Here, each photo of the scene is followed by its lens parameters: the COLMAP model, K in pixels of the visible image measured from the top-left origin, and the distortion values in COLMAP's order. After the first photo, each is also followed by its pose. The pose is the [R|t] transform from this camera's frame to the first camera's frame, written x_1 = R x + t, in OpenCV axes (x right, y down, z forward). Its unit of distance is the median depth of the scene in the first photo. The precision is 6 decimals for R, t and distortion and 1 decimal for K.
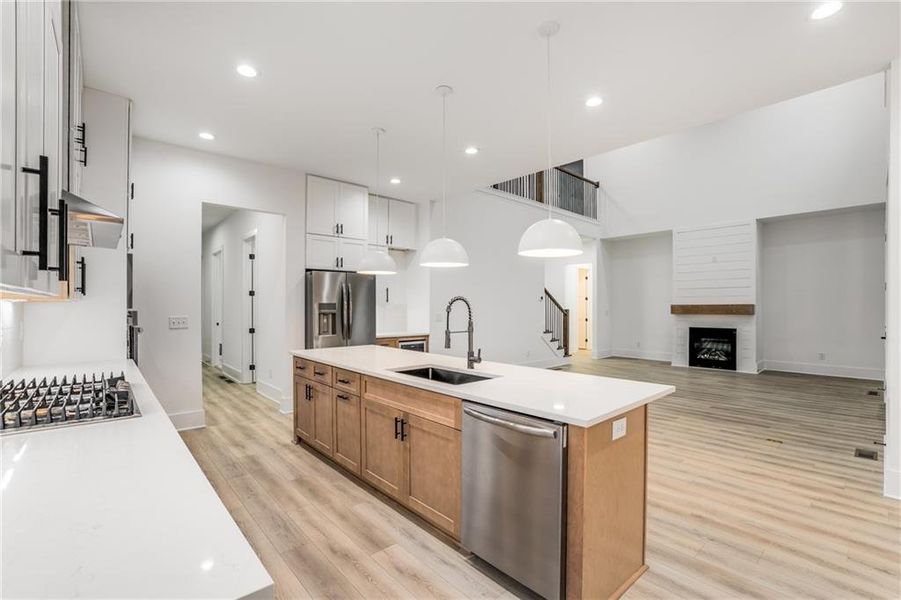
lens RADIAL K [[405.8, 0, 447.0], [0, 405.8, 302.6], [0, 0, 1]] dist [-0.062252, 0.026132]
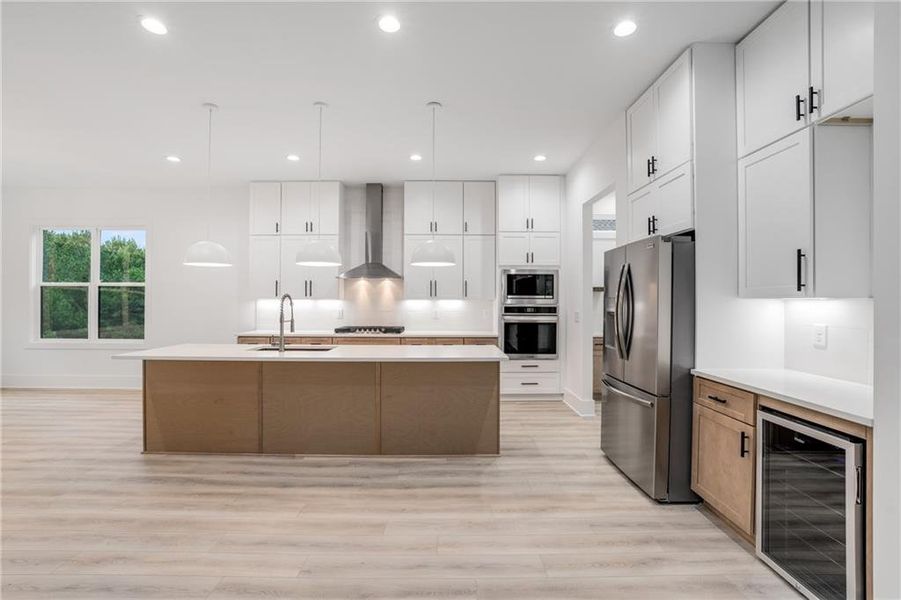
lens RADIAL K [[405.8, 0, 447.0], [0, 405.8, 302.6], [0, 0, 1]] dist [-0.062252, 0.026132]
pose [[-0.657945, -0.001460, -0.753064, 0.318674], [0.001373, 0.999994, -0.003138, 0.008945], [0.753065, -0.003099, -0.657939, 1.067535]]
